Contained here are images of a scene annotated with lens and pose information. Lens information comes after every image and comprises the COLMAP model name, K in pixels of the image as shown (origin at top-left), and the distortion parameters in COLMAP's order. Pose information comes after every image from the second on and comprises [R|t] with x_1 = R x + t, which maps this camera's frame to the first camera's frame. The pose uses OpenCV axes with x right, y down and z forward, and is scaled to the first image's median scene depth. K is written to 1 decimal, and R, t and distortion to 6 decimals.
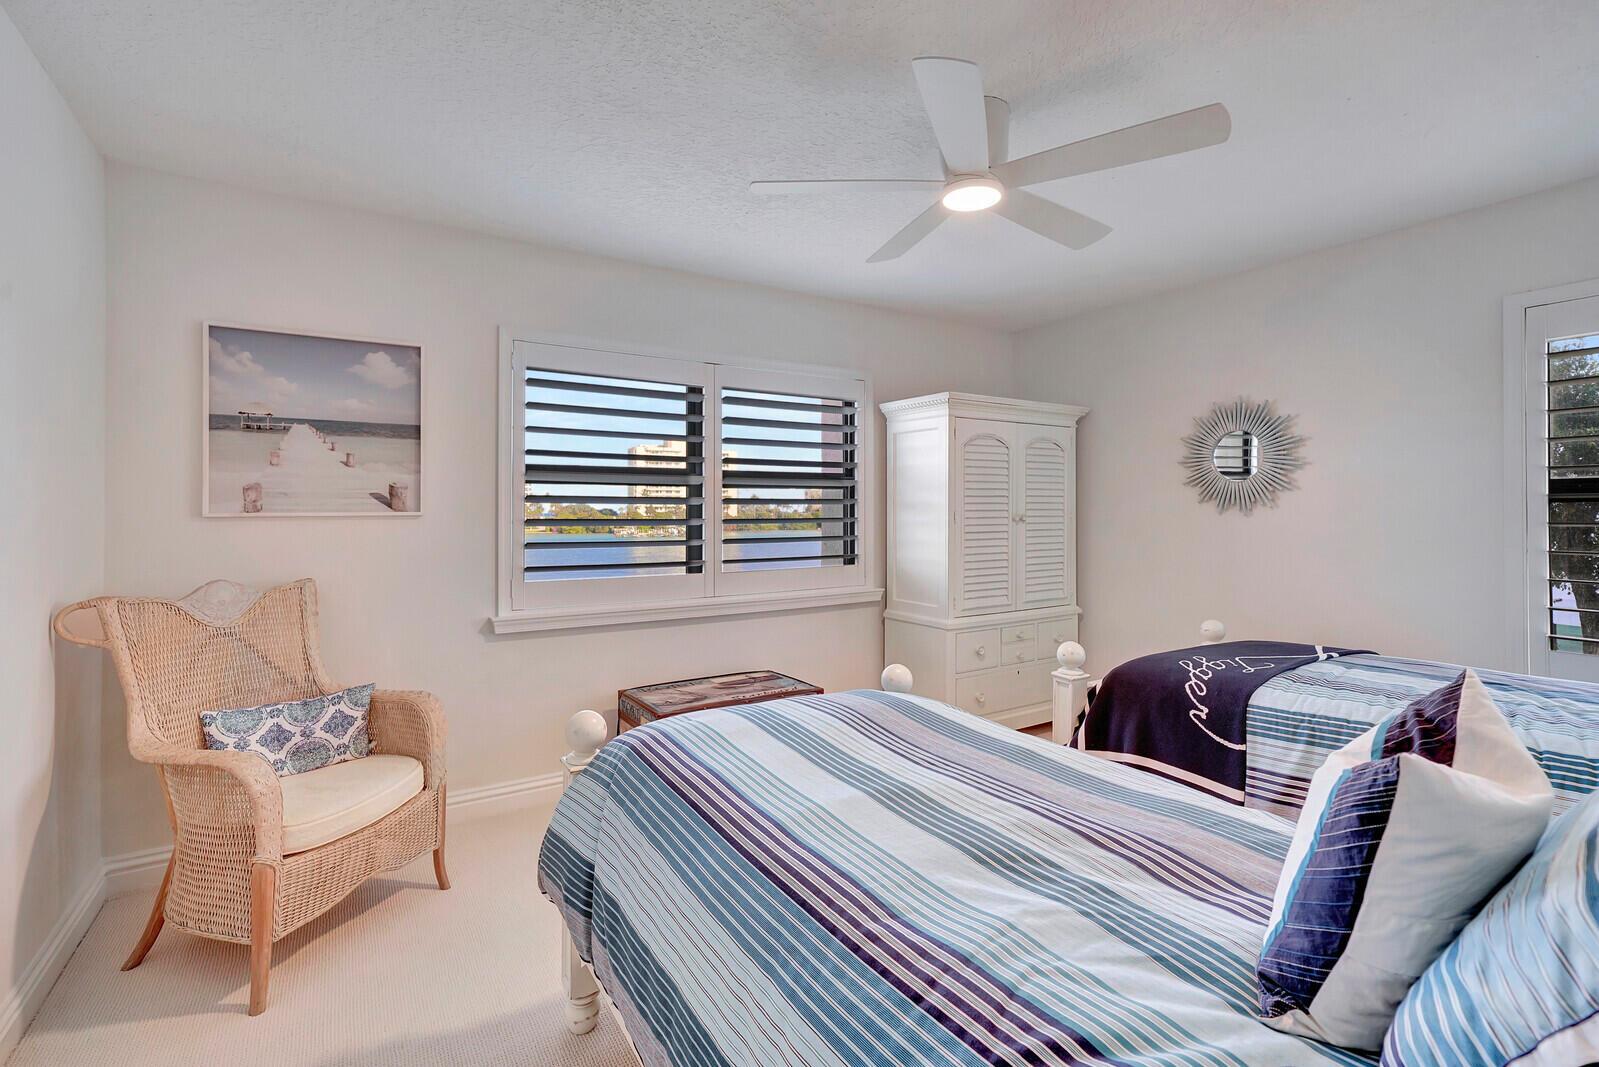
lens RADIAL K [[726.0, 0, 802.9], [0, 726.0, 503.8], [0, 0, 1]] dist [0.008188, 0.000031]
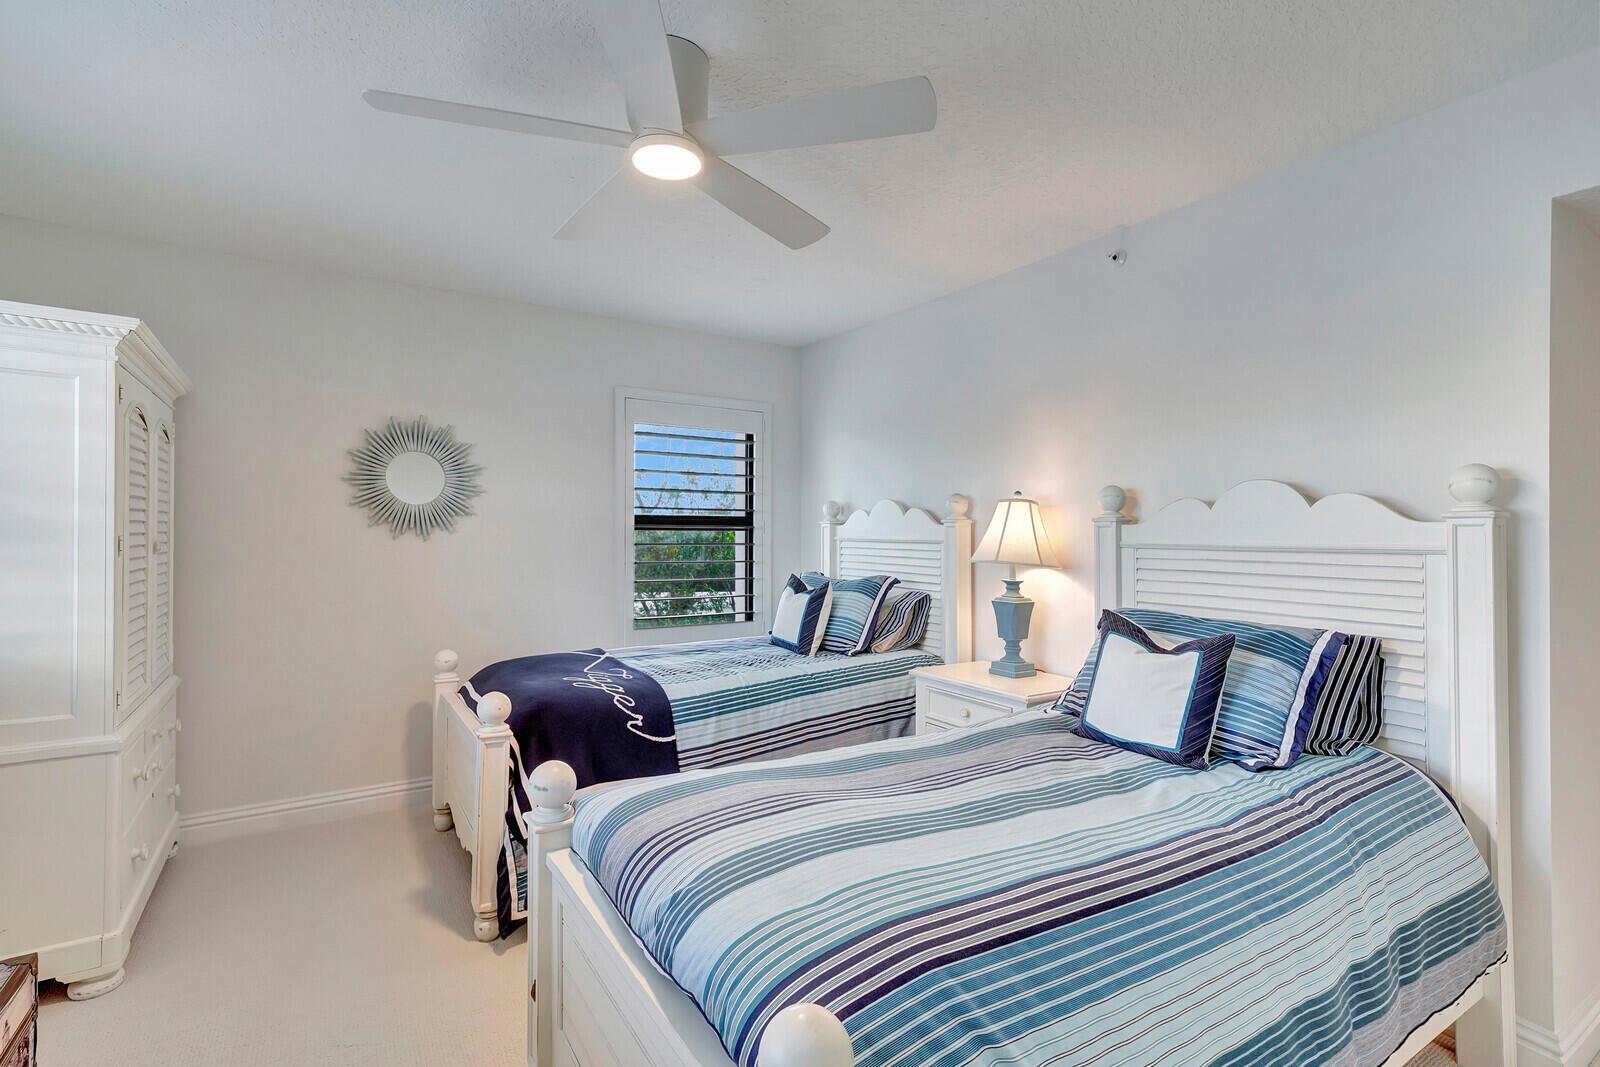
lens RADIAL K [[726.5, 0, 796.2], [0, 726.5, 539.1], [0, 0, 1]] dist [0.008188, 0.000031]
pose [[0.019677, -0.003280, 0.999801, -0.565436], [-0.014493, 0.999889, 0.003565, 0.006565], [-0.999701, -0.014561, 0.019628, 0.781835]]
